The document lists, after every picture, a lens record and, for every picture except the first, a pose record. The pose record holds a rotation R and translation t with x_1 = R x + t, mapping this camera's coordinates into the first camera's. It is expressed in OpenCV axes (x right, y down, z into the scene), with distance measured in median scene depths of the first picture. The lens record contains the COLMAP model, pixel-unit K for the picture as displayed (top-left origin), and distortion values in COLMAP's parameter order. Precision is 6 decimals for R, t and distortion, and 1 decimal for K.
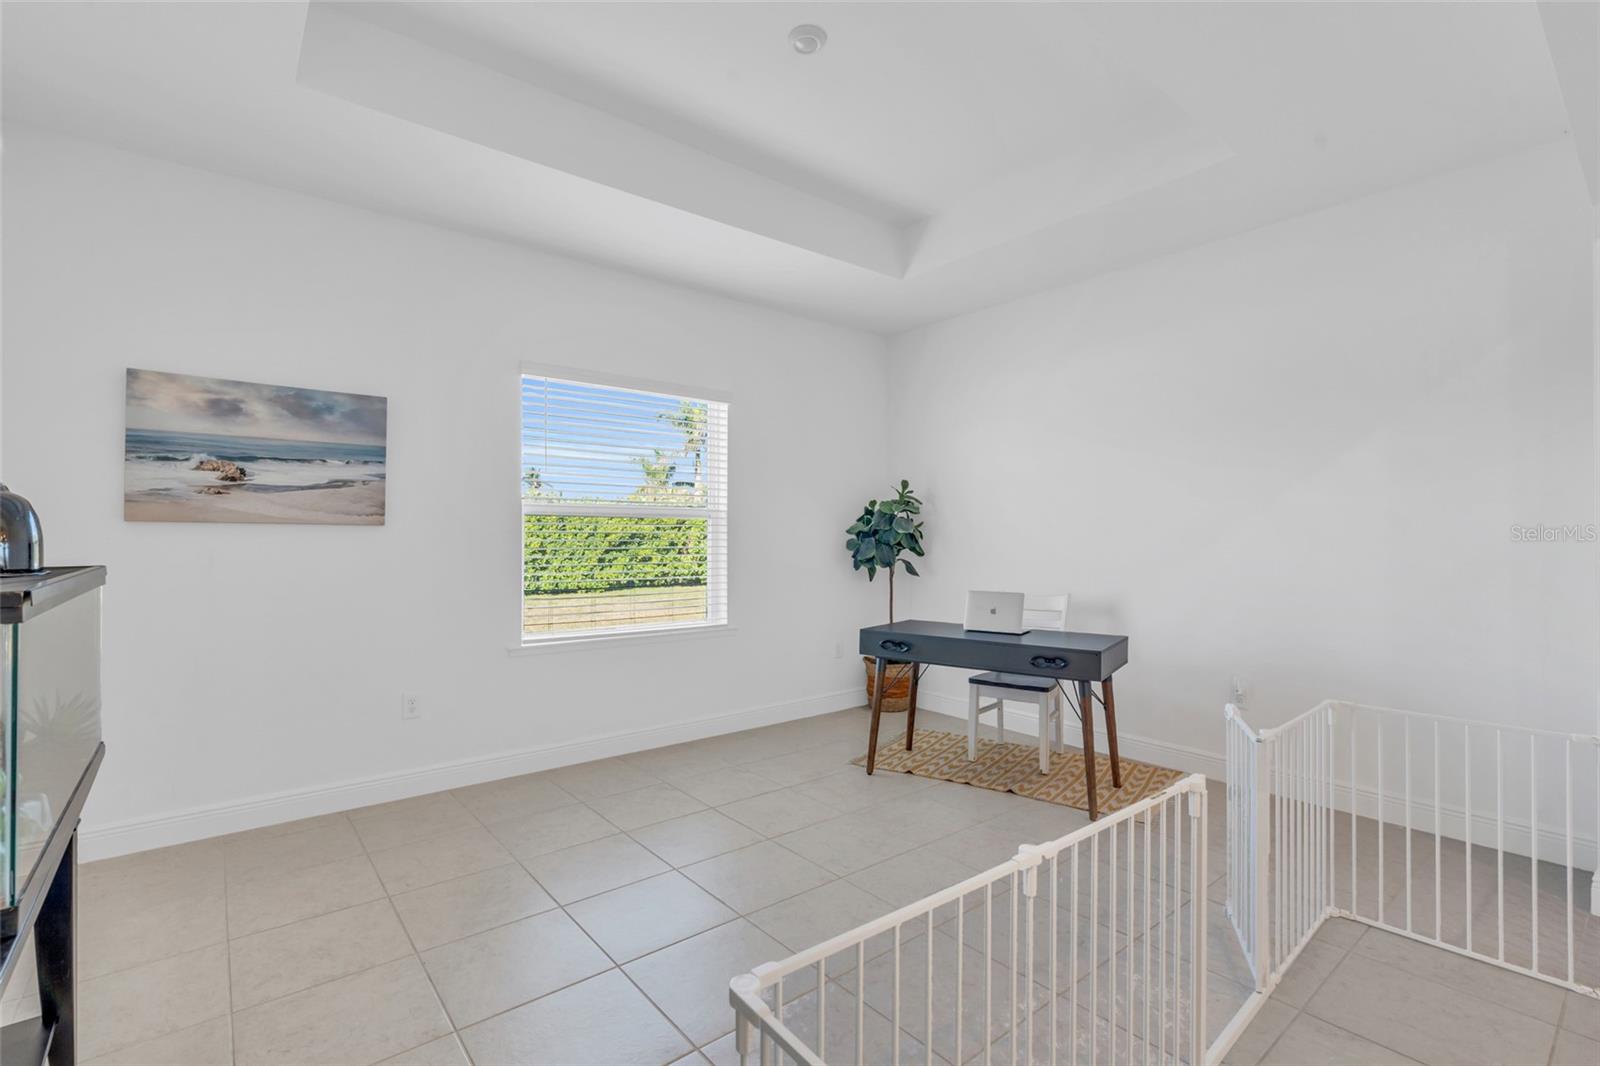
lens RADIAL K [[724.2, 0, 801.2], [0, 724.2, 533.4], [0, 0, 1]] dist [-0.003815, 0.000200]
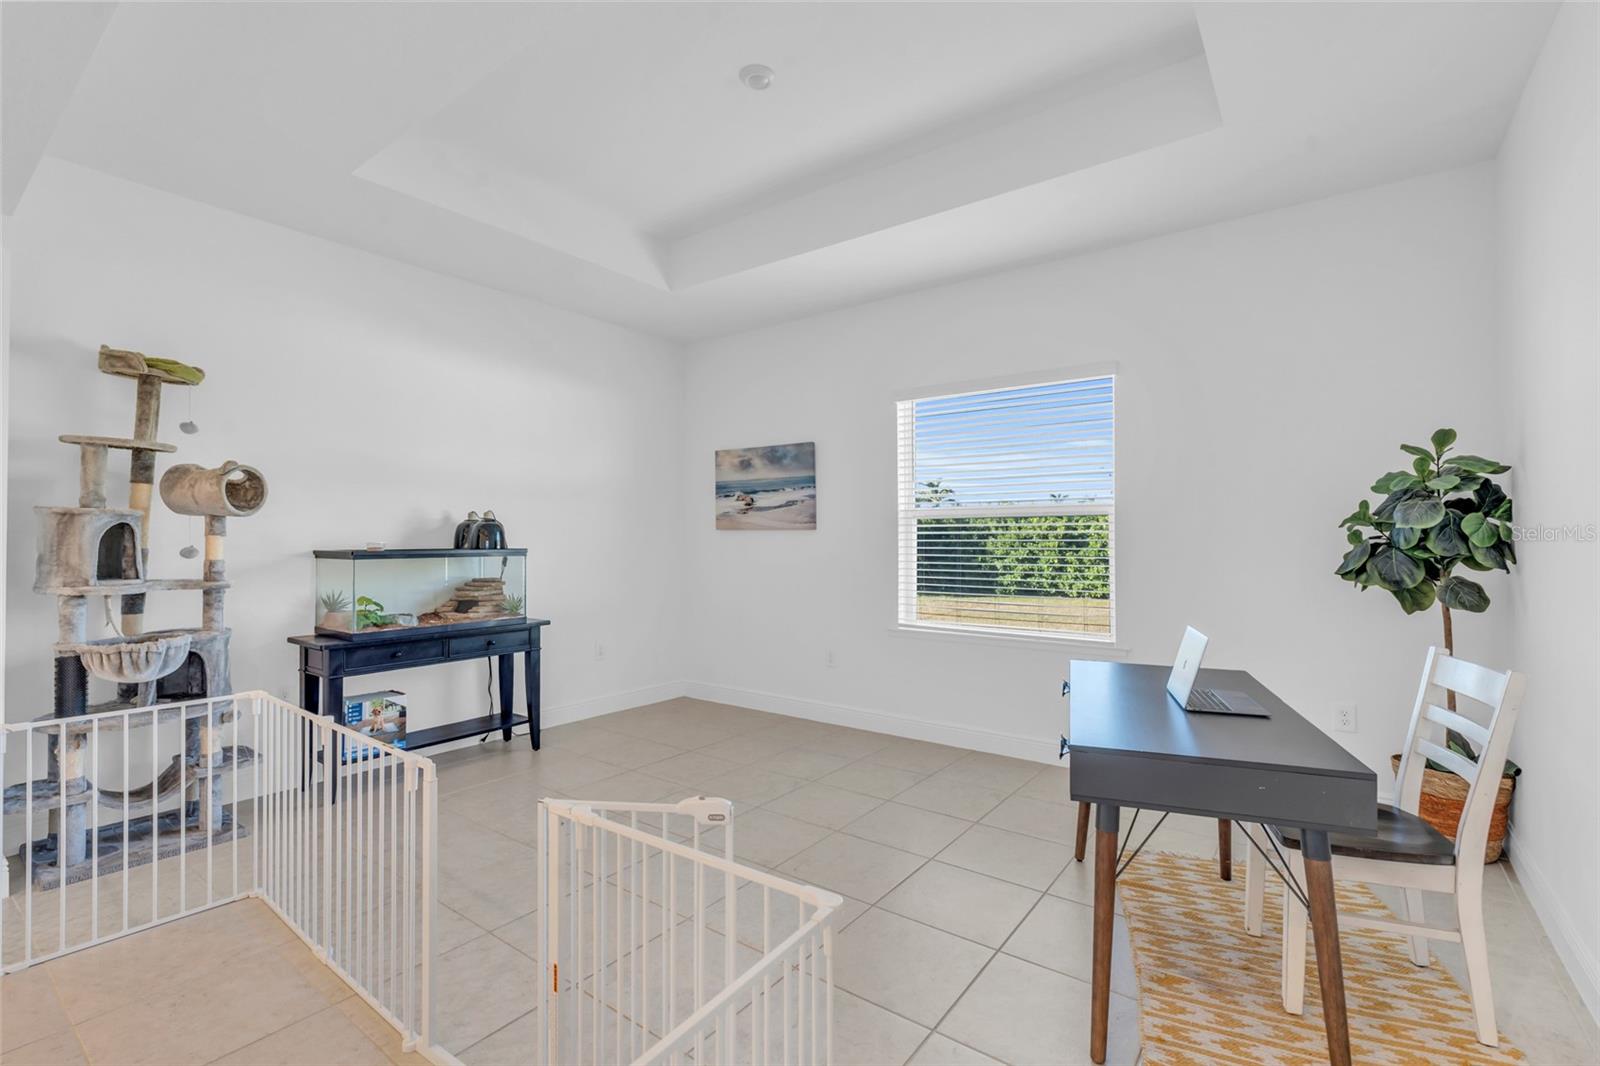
lens RADIAL K [[724.2, 0, 801.7], [0, 724.2, 536.2], [0, 0, 1]] dist [-0.003815, 0.000200]
pose [[0.238223, -0.004968, -0.971198, 0.915280], [0.004284, 0.999983, -0.004065, 0.008424], [0.971201, -0.003192, 0.238240, 0.688345]]
